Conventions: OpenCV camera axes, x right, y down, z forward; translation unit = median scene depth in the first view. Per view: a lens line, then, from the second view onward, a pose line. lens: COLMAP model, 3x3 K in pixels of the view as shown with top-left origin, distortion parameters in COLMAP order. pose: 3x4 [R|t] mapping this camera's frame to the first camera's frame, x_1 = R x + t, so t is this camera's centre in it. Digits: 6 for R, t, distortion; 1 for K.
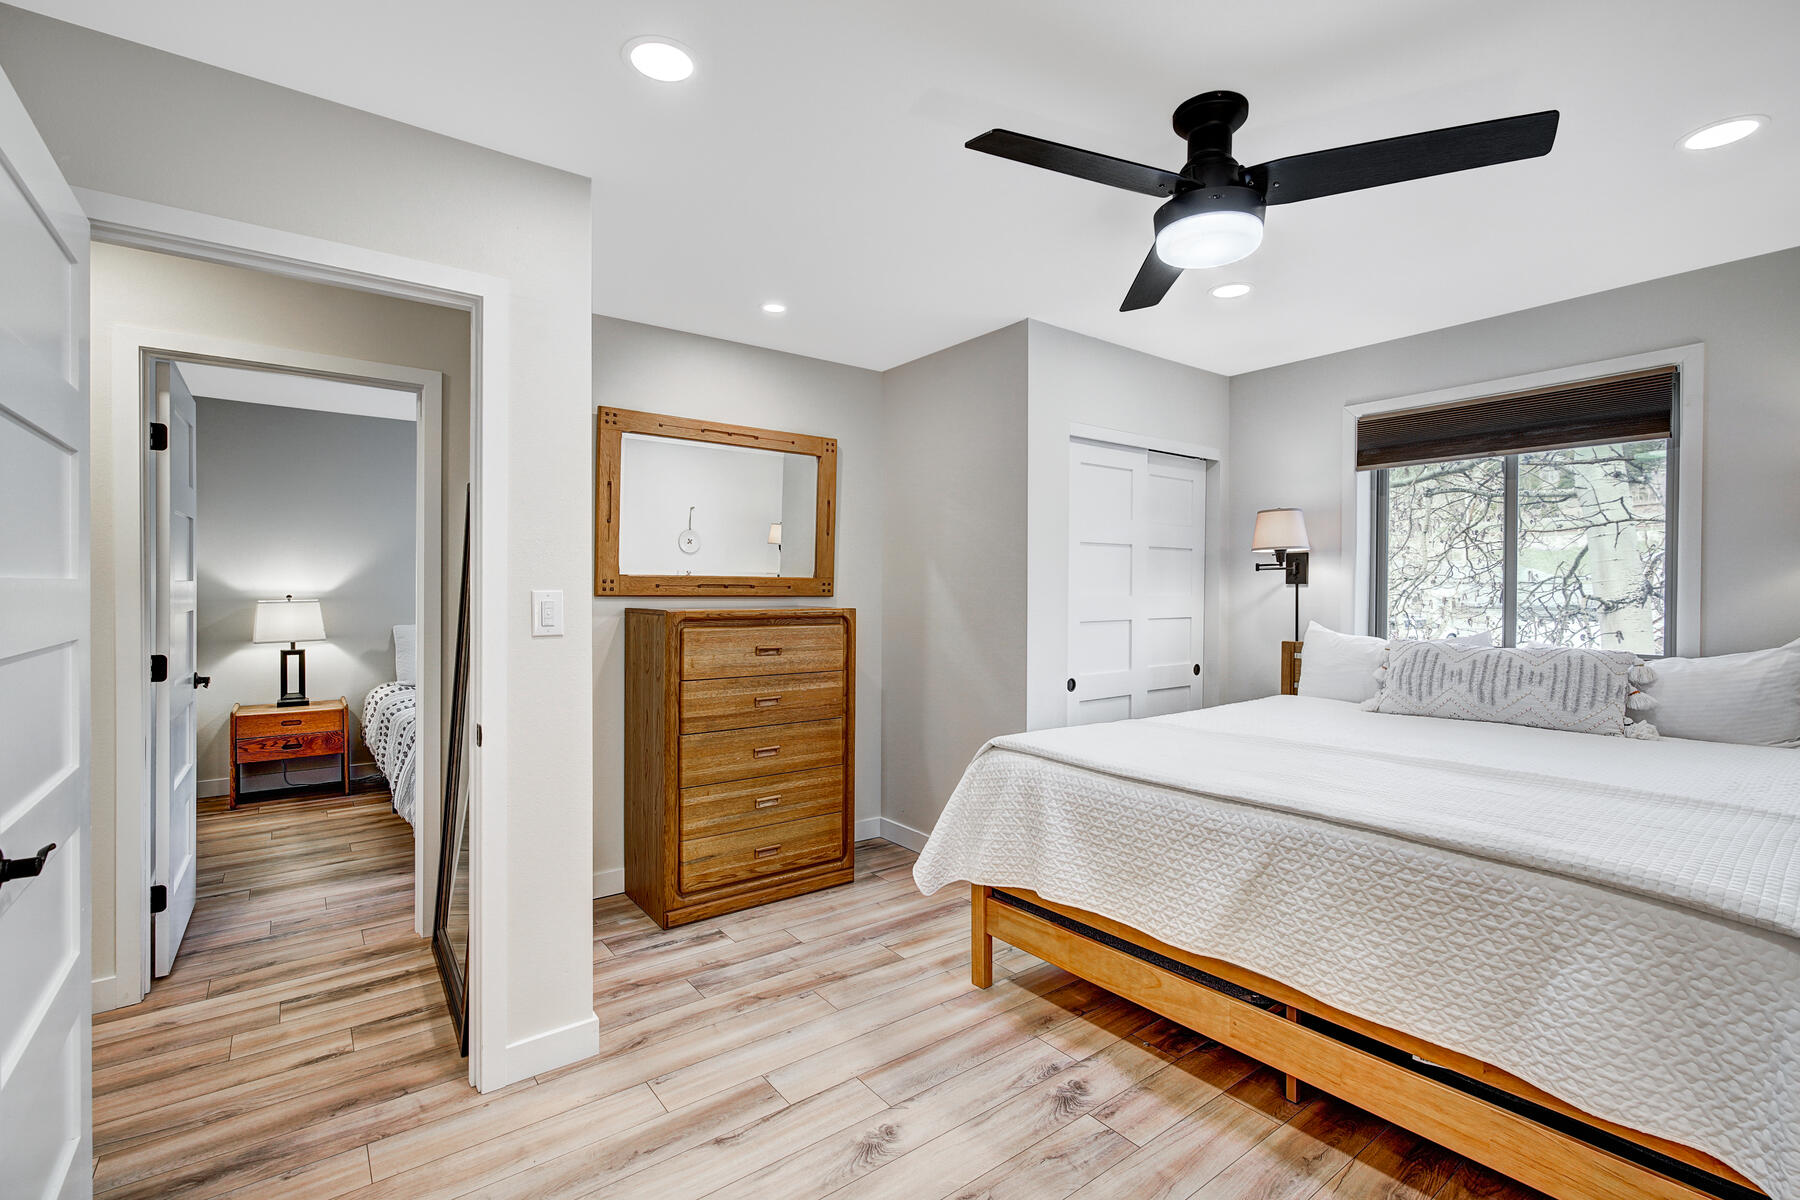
lens RADIAL K [[835.3, 0, 901.1], [0, 835.3, 583.7], [0, 0, 1]] dist [-0.001421, 0.000343]
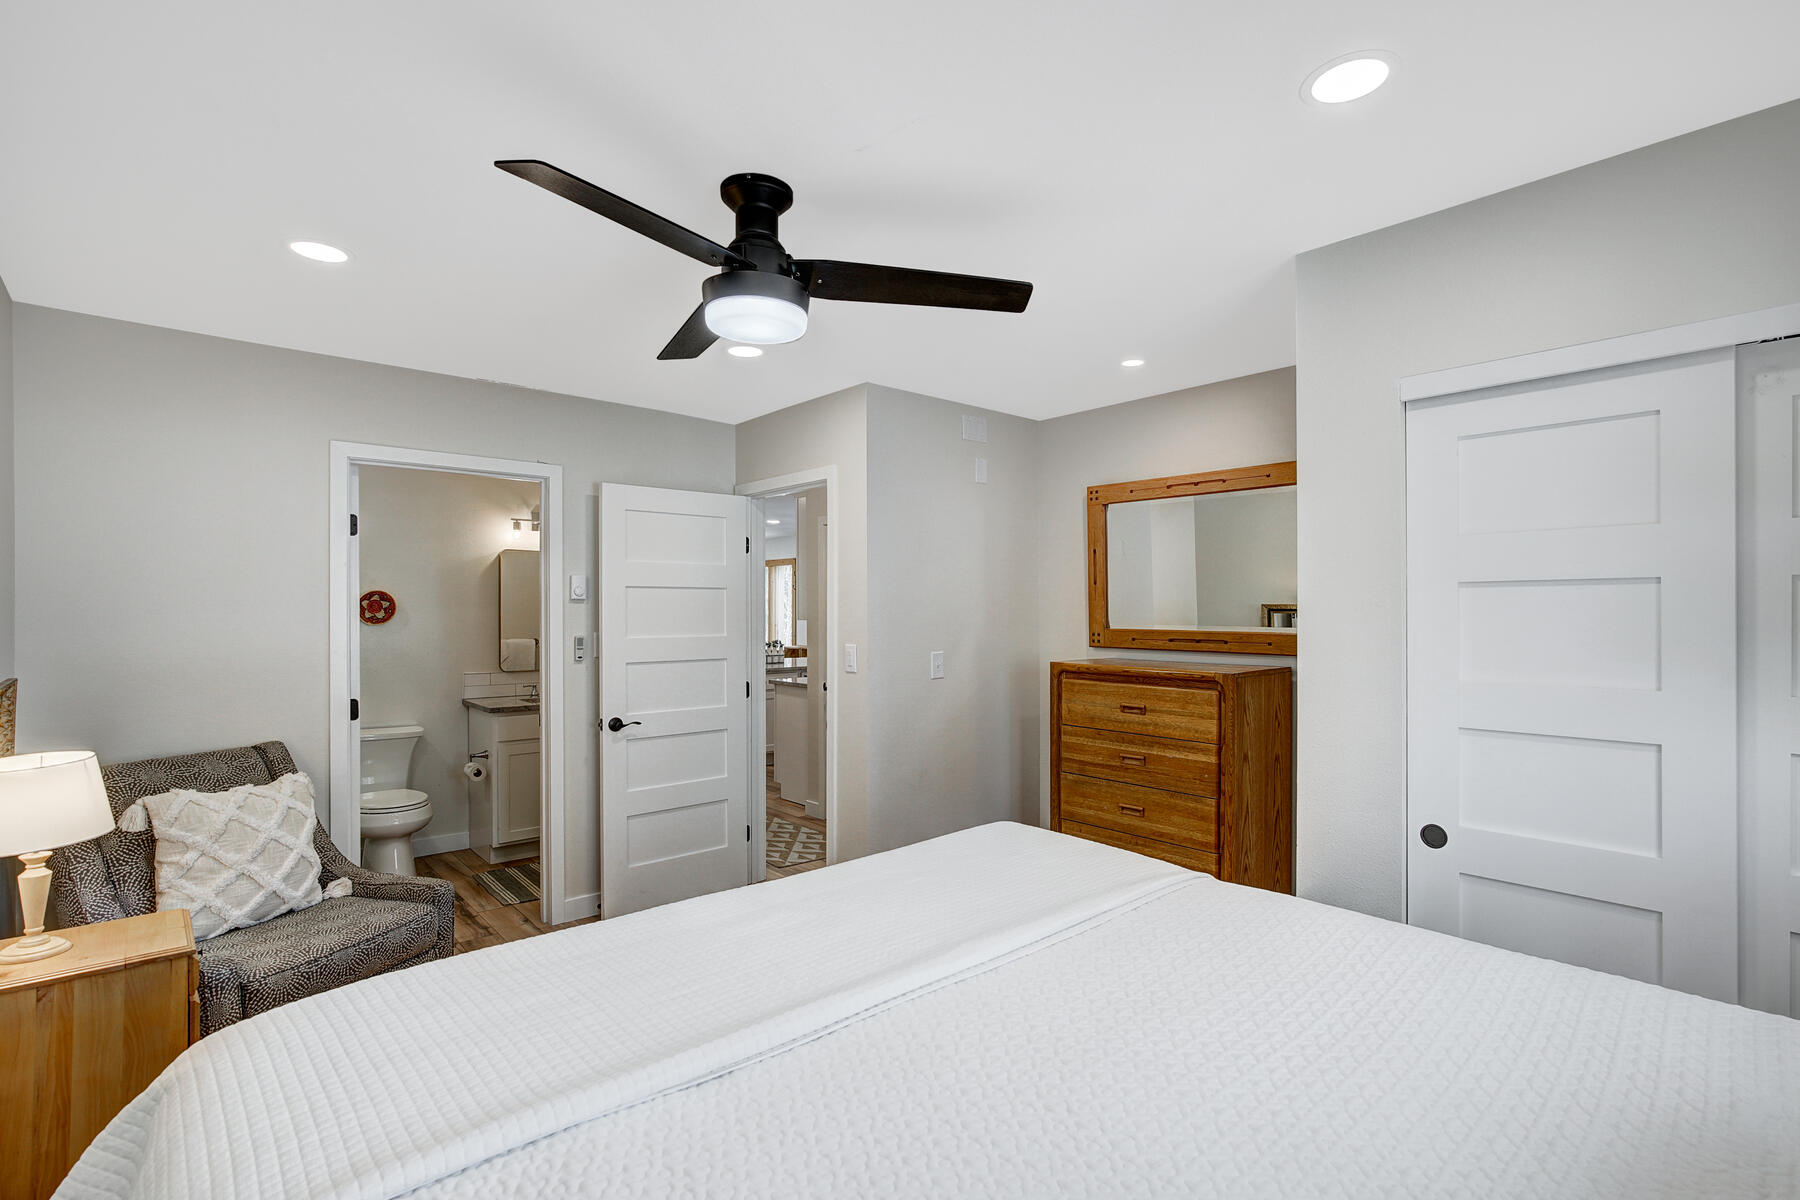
lens RADIAL K [[839.6, 0, 899.4], [0, 839.6, 605.6], [0, 0, 1]] dist [-0.001939, -0.000237]
pose [[0.062365, -0.008781, -0.998015, 0.813858], [0.006697, 0.999942, -0.008379, -0.035522], [0.998031, -0.006161, 0.062420, 0.656314]]
